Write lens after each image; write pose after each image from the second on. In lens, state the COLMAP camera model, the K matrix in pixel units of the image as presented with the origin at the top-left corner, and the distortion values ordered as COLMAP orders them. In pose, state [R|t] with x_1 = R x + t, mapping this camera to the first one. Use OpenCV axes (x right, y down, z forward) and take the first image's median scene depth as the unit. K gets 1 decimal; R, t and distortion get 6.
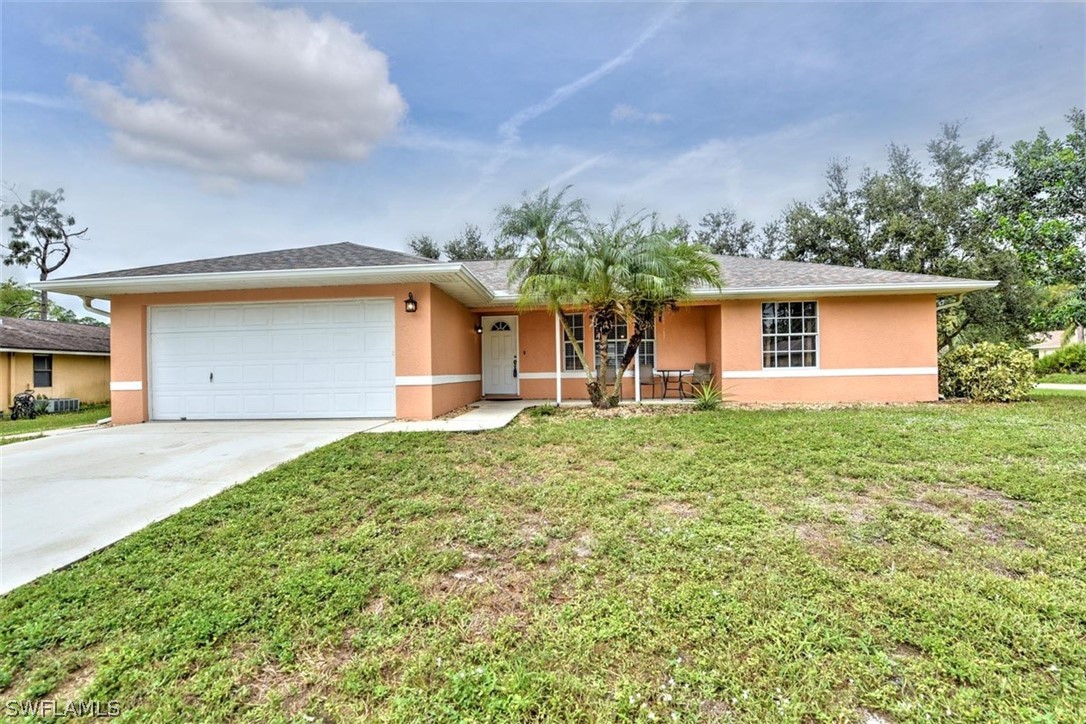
lens RADIAL K [[451.9, 0, 535.8], [0, 451.9, 365.8], [0, 0, 1]] dist [-0.011192, -0.000366]
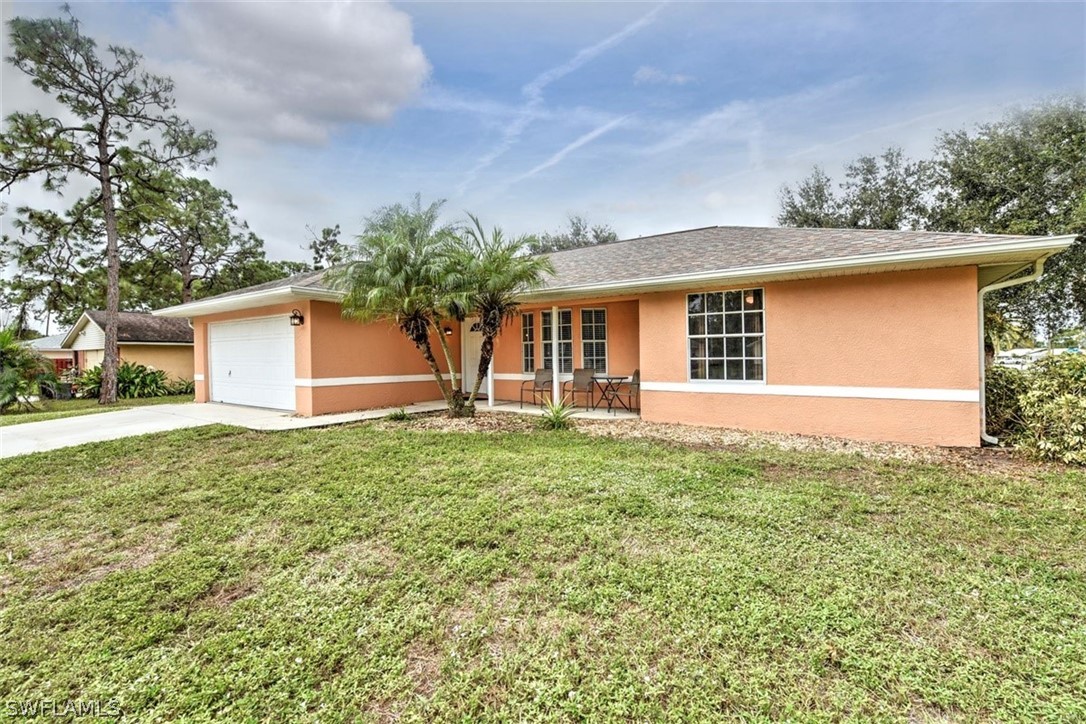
lens RADIAL K [[451.9, 0, 539.7], [0, 451.9, 359.7], [0, 0, 1]] dist [-0.011192, -0.000366]
pose [[0.872696, 0.015708, -0.488011, 0.660599], [-0.004818, 0.999711, 0.023563, -0.046013], [0.488240, -0.018212, 0.872519, 0.205458]]
